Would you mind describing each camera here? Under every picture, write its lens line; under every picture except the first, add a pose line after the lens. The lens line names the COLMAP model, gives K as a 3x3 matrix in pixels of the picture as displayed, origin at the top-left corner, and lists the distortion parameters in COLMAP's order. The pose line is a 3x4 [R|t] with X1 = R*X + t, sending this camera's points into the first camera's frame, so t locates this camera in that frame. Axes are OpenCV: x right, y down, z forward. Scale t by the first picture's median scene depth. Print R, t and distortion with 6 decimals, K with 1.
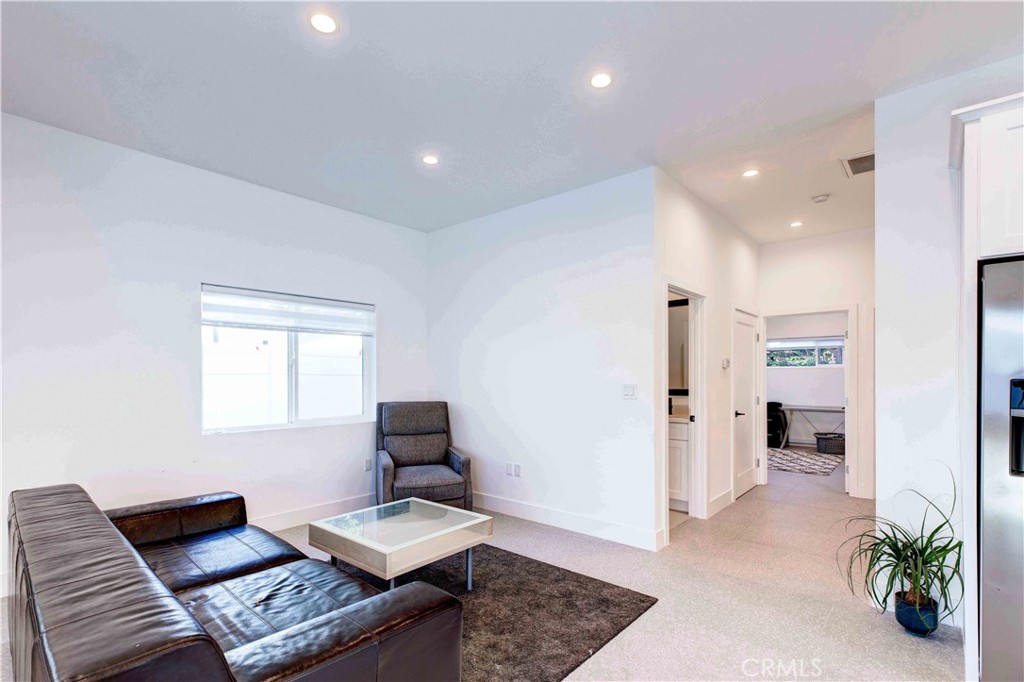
lens RADIAL K [[450.6, 0, 508.3], [0, 450.6, 376.0], [0, 0, 1]] dist [-0.000151, -0.000068]
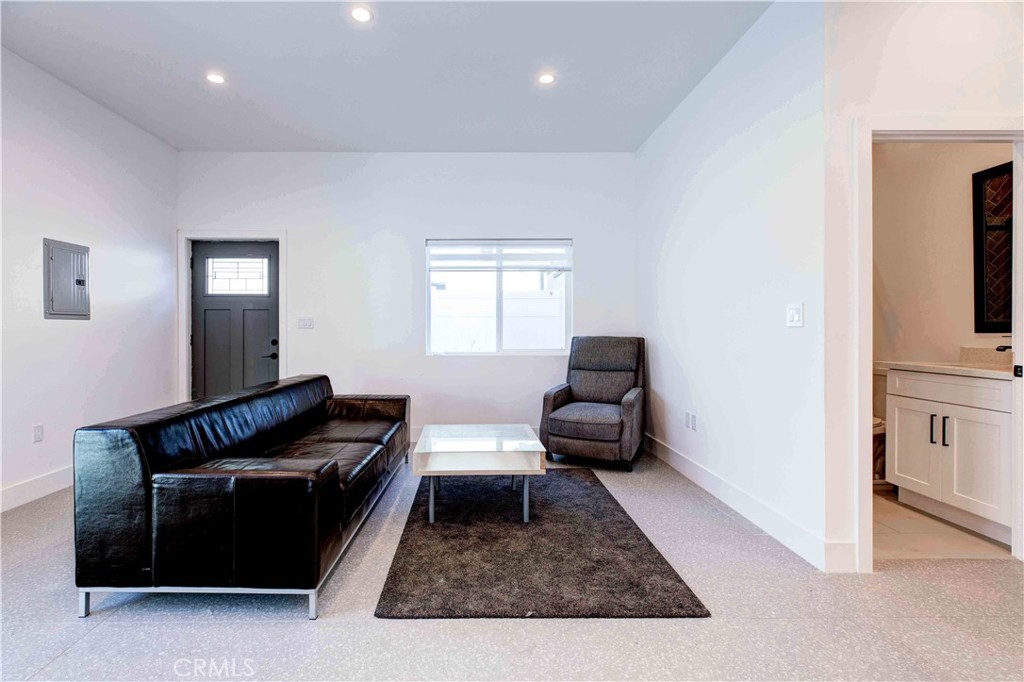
lens RADIAL K [[474.0, 0, 507.7], [0, 474.0, 330.1], [0, 0, 1]] dist [0.000741, 0.000233]
pose [[0.686134, 0.001907, -0.727473, 0.410004], [0.001073, 0.999993, 0.003633, 0.044648], [0.727475, -0.003273, 0.686127, 0.193286]]
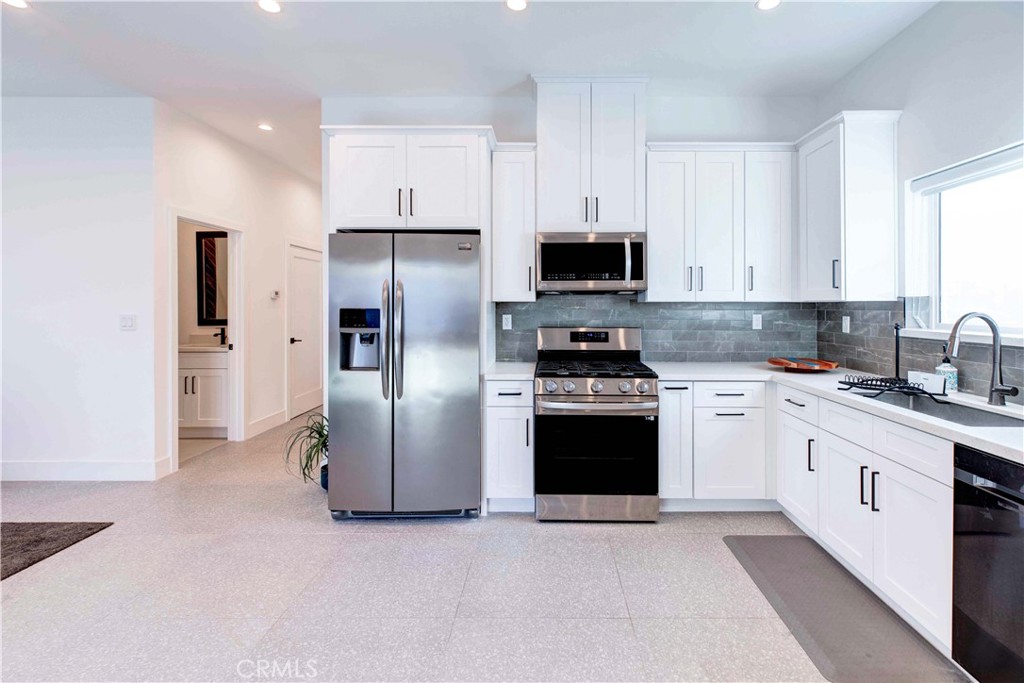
lens RADIAL K [[474.2, 0, 514.6], [0, 474.2, 303.6], [0, 0, 1]] dist [0.001603, 0.000943]
pose [[0.778419, 0.000260, 0.627745, 0.234139], [0.001932, 0.999994, -0.002810, -0.001604], [-0.627742, 0.003401, 0.778414, -0.274151]]
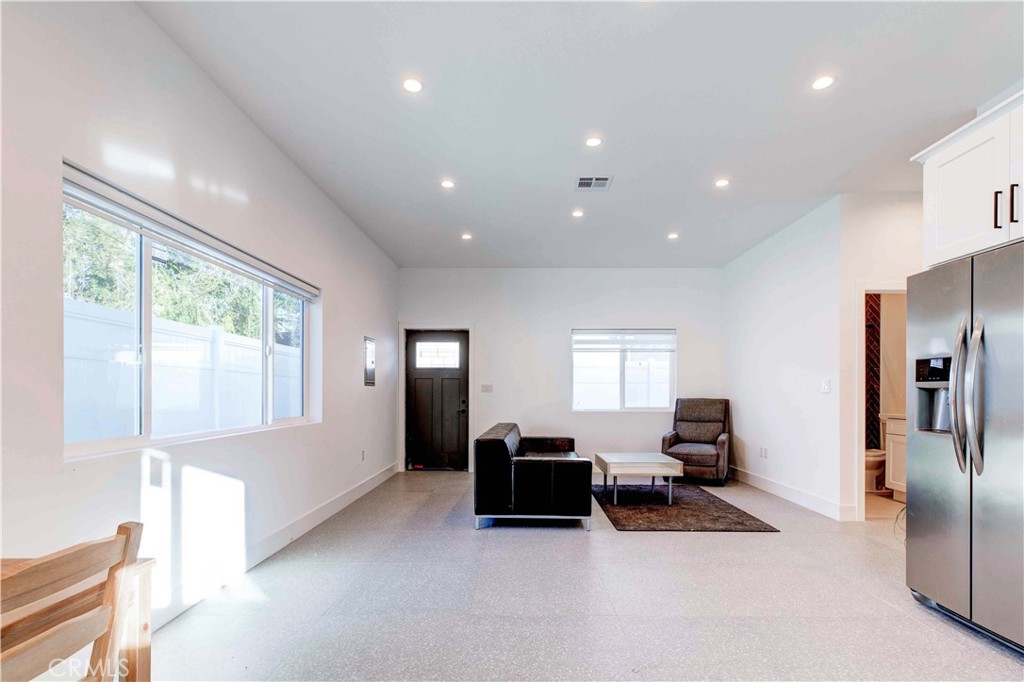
lens RADIAL K [[481.7, 0, 549.9], [0, 481.7, 391.7], [0, 0, 1]] dist [0.000892, 0.000178]
pose [[0.671670, 0.000455, -0.740850, 0.614719], [-0.002697, 0.999995, -0.001831, 0.045312], [0.740846, 0.003228, 0.671668, -0.336005]]
